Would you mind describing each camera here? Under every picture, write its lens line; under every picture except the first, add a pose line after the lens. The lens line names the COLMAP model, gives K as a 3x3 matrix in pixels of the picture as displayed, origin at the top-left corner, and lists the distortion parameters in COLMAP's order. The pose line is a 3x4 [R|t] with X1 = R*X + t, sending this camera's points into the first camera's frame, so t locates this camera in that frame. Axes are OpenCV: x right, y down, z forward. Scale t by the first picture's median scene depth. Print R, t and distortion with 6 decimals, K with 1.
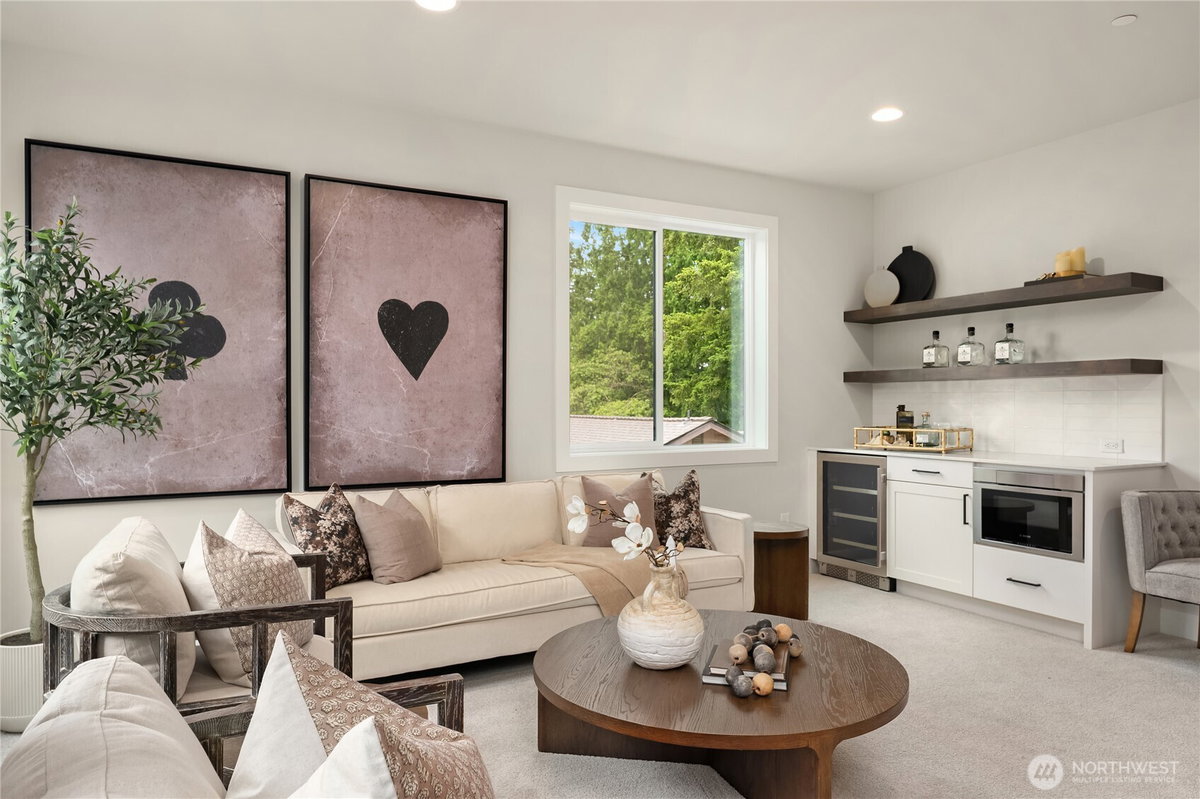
lens RADIAL K [[765.6, 0, 598.9], [0, 765.6, 406.1], [0, 0, 1]] dist [0.025835, -0.000837]
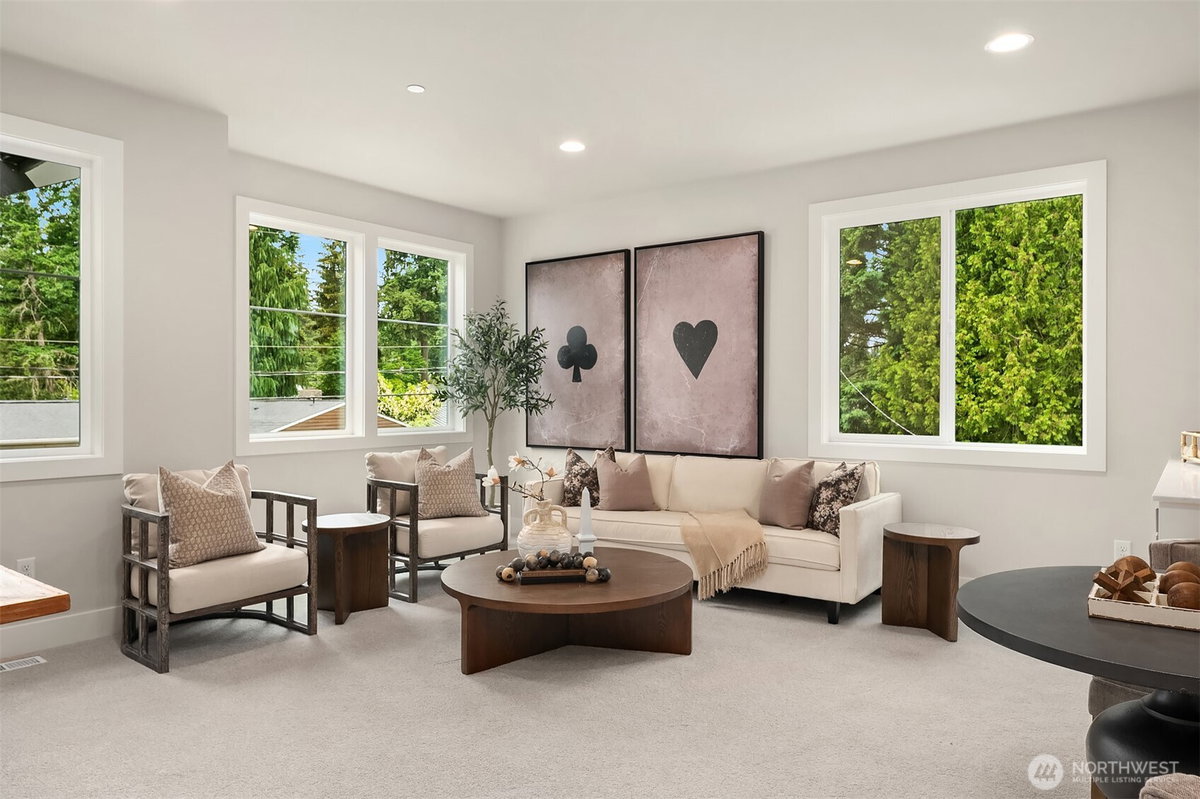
lens RADIAL K [[765.6, 0, 596.4], [0, 765.6, 396.6], [0, 0, 1]] dist [0.025835, -0.000837]
pose [[0.447509, 0.005478, -0.894263, 0.916909], [-0.003179, 0.999985, 0.004535, -0.008163], [0.894274, 0.000814, 0.447520, 0.231082]]
